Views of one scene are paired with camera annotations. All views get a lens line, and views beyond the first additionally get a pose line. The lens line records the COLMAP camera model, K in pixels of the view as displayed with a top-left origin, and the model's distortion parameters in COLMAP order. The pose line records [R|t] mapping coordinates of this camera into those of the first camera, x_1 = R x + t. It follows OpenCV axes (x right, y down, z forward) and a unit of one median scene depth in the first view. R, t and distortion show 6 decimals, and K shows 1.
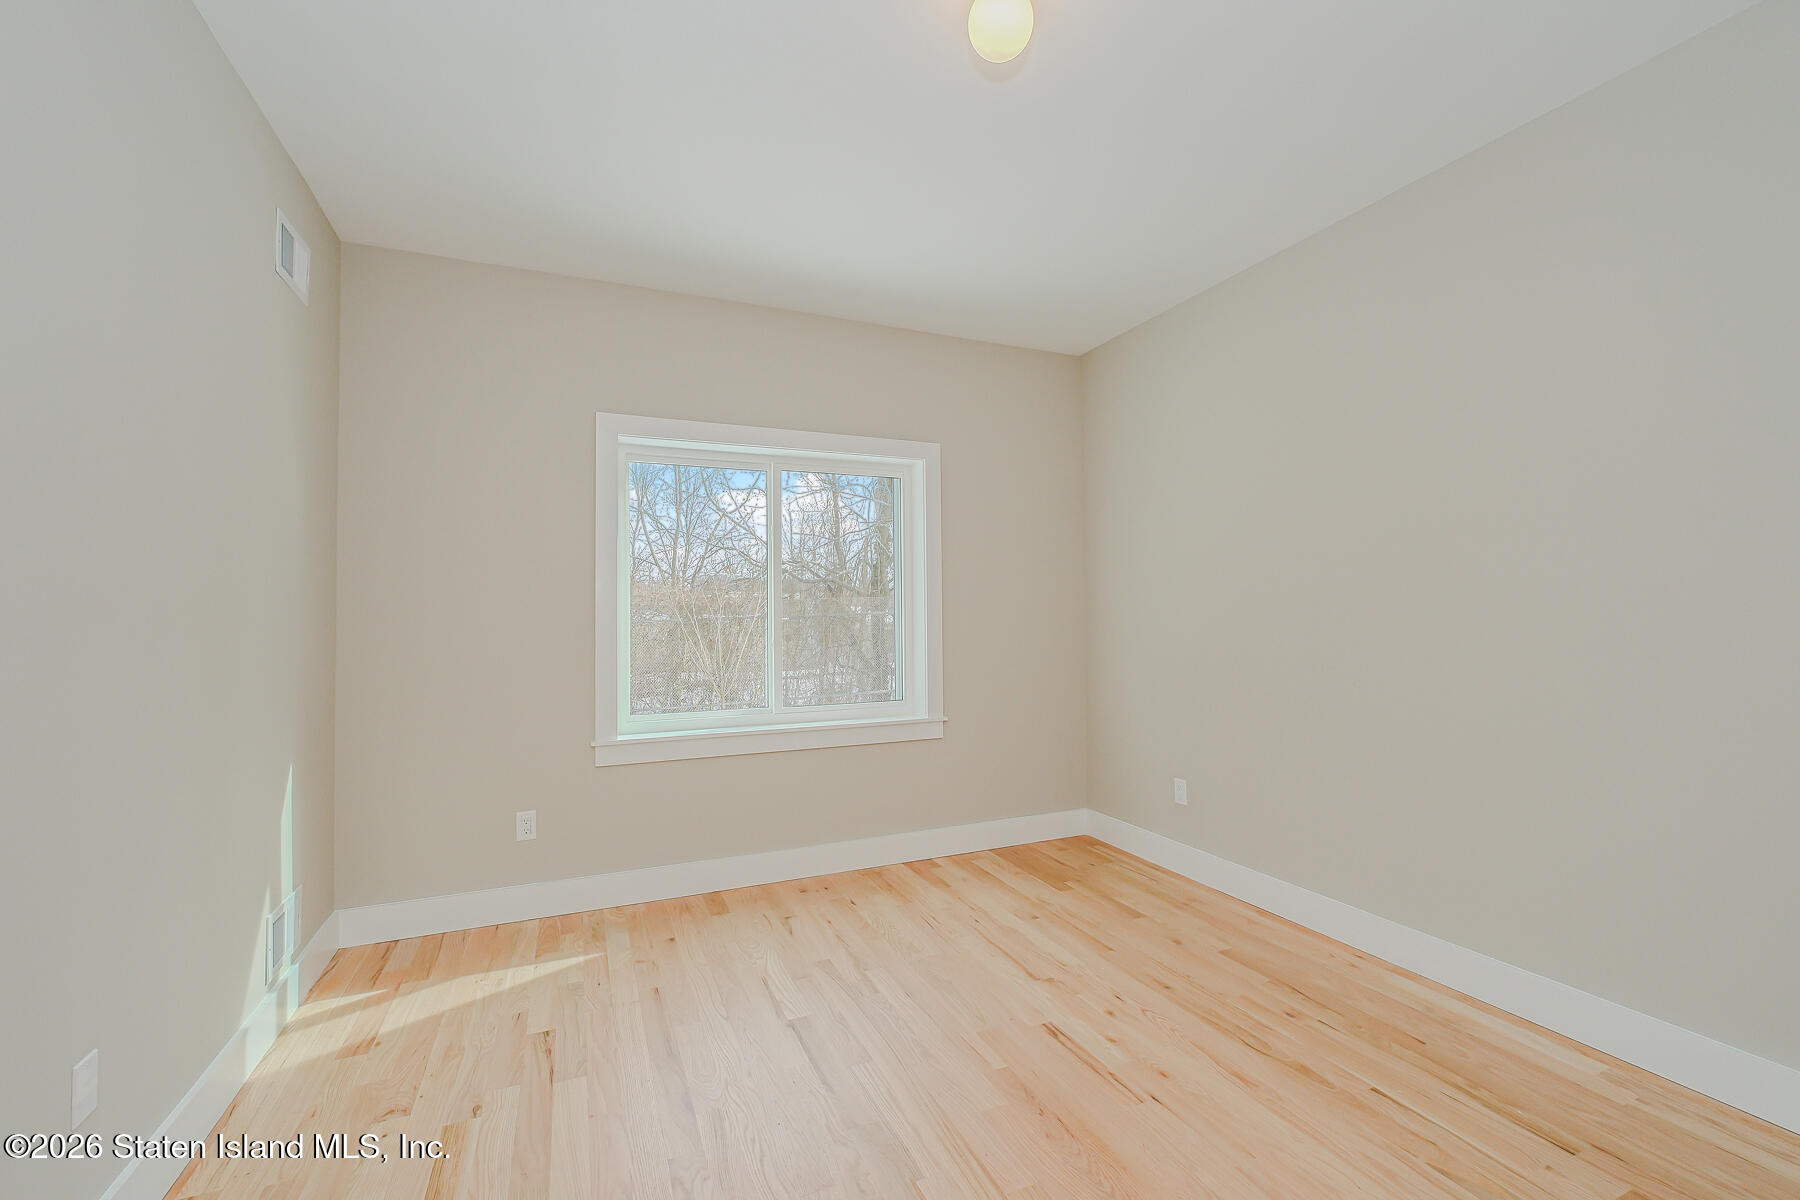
lens RADIAL K [[755.2, 0, 900.9], [0, 755.2, 592.8], [0, 0, 1]] dist [-0.000915, -0.000313]
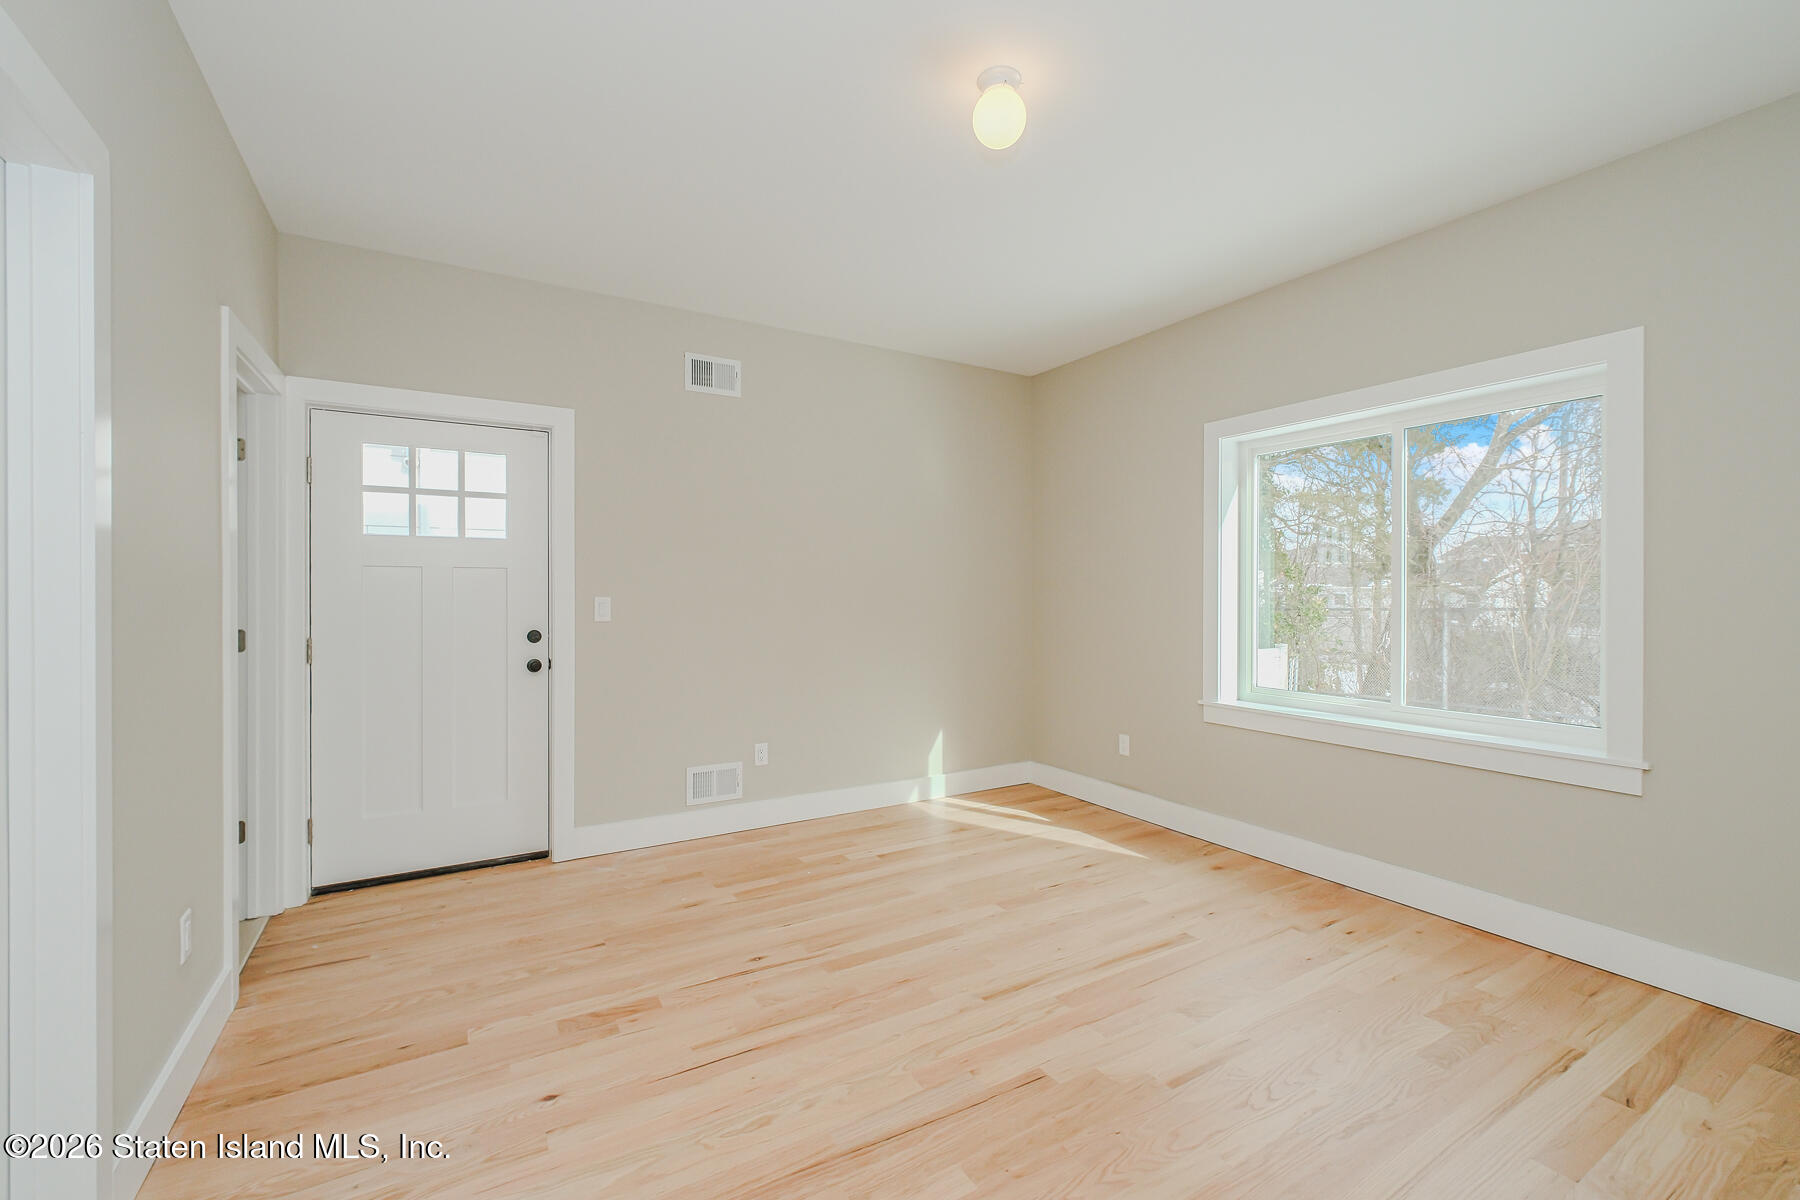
lens RADIAL K [[755.2, 0, 900.9], [0, 755.2, 592.8], [0, 0, 1]] dist [-0.000915, -0.000313]
pose [[0.118909, -0.001444, -0.992904, 0.732384], [0.011597, 0.999933, -0.000066, 0.019501], [0.992837, -0.011507, 0.118918, 0.377432]]
